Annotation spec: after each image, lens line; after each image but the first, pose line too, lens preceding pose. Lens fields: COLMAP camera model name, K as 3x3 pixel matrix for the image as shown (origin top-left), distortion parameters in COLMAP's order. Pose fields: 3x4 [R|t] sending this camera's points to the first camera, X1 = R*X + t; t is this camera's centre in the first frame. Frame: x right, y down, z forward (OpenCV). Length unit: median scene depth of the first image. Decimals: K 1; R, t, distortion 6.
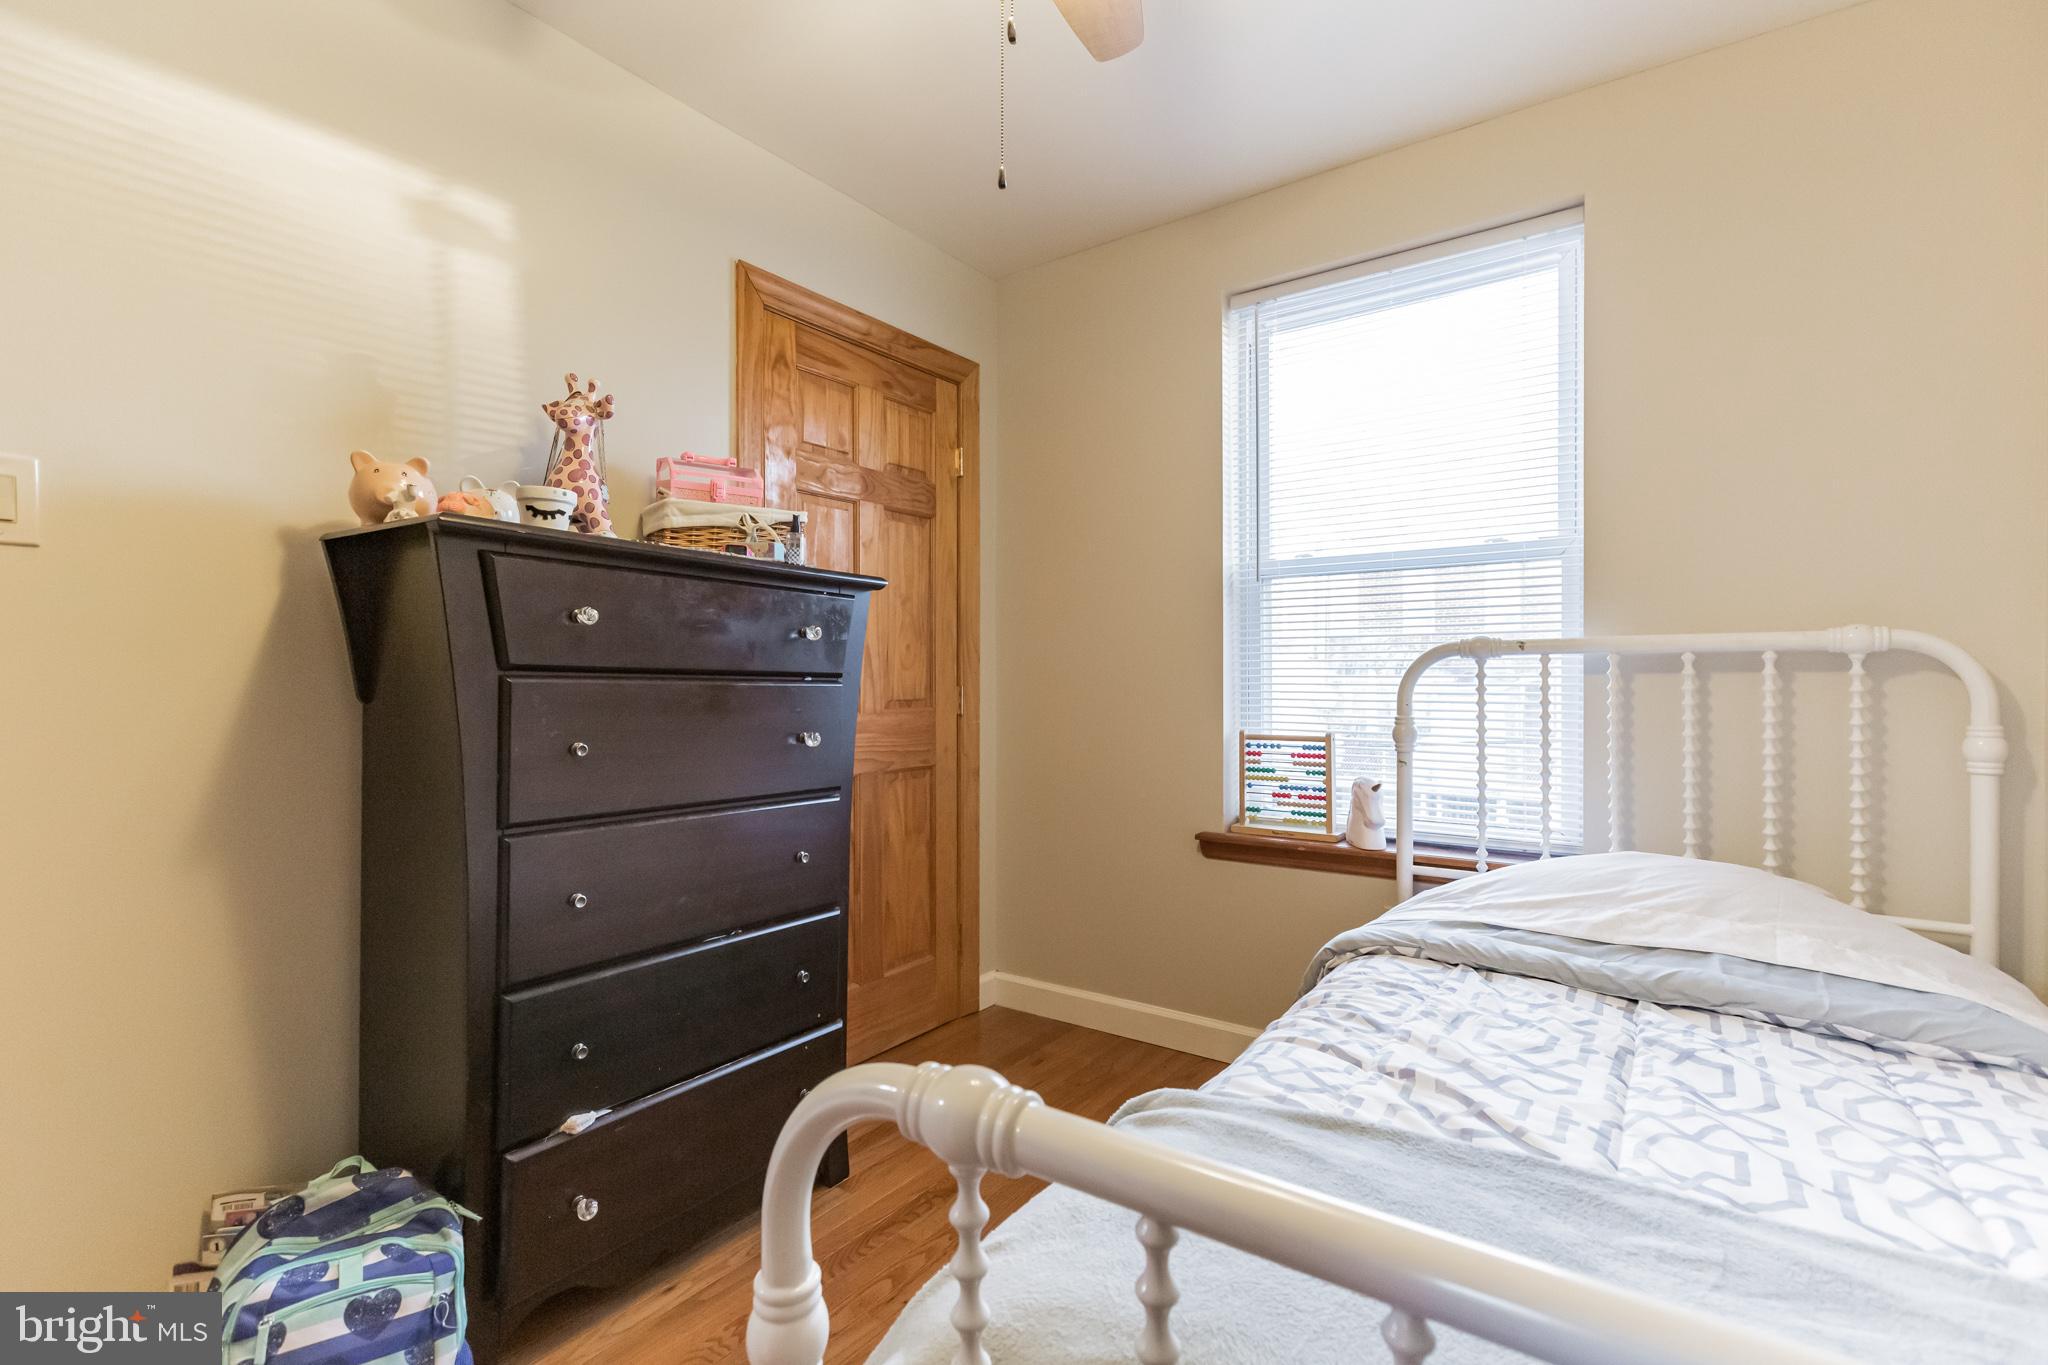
lens RADIAL K [[905.6, 0, 1018.4], [0, 905.6, 682.7], [0, 0, 1]] dist [0.000510, 0.000121]
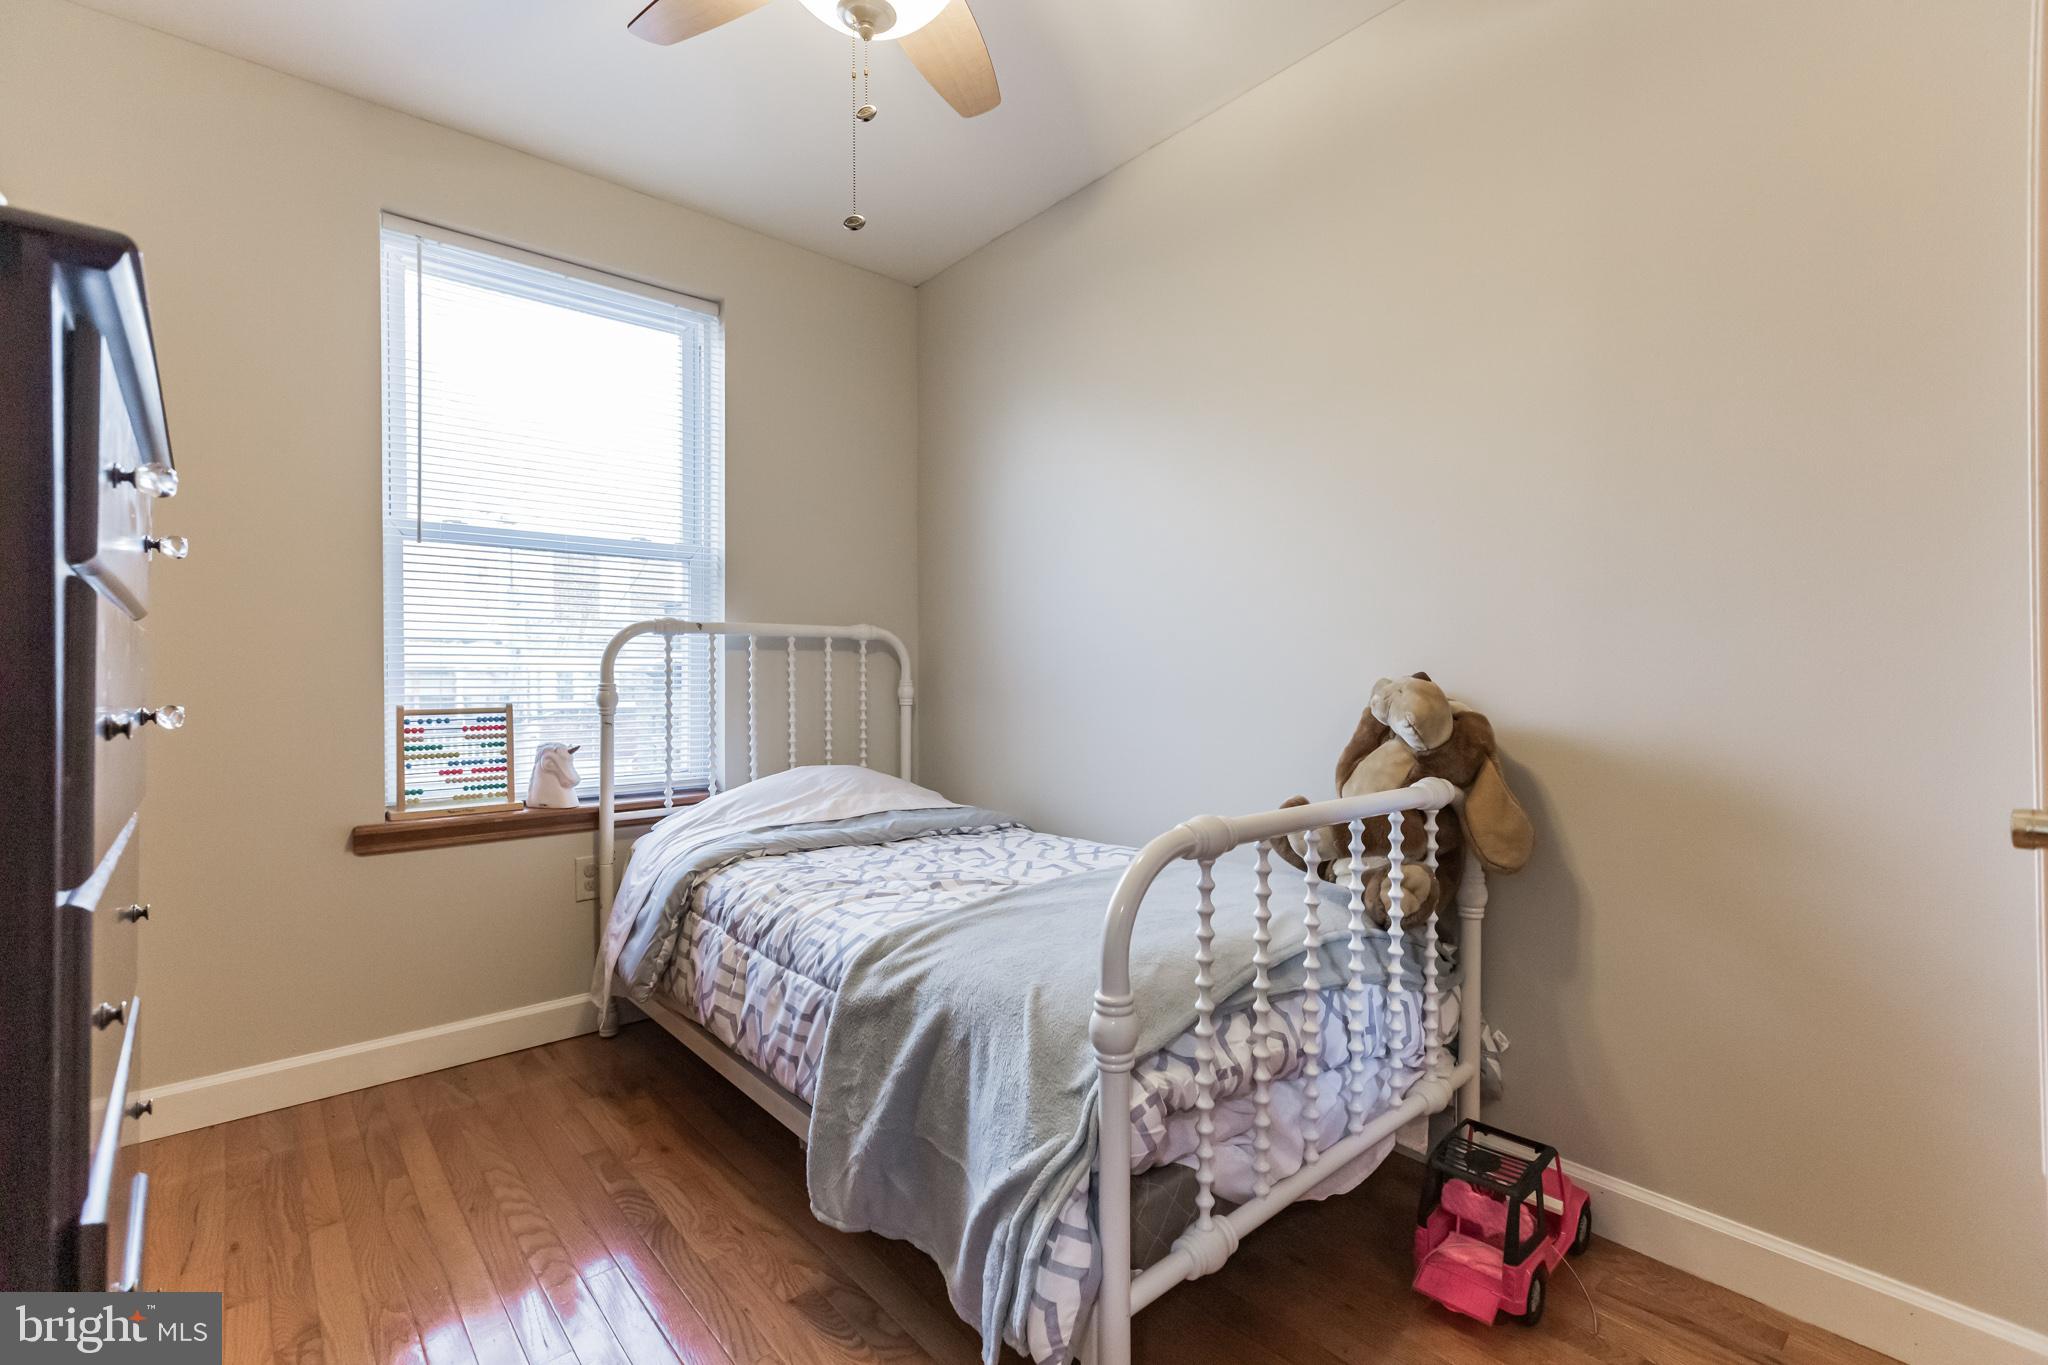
lens RADIAL K [[916.4, 0, 1027.9], [0, 916.4, 673.2], [0, 0, 1]] dist [0.000434, 0.000000]
pose [[0.257315, -0.001940, 0.966326, -0.489634], [-0.001634, 0.999996, 0.002442, 0.017890], [-0.966326, -0.002207, 0.257311, 0.173682]]
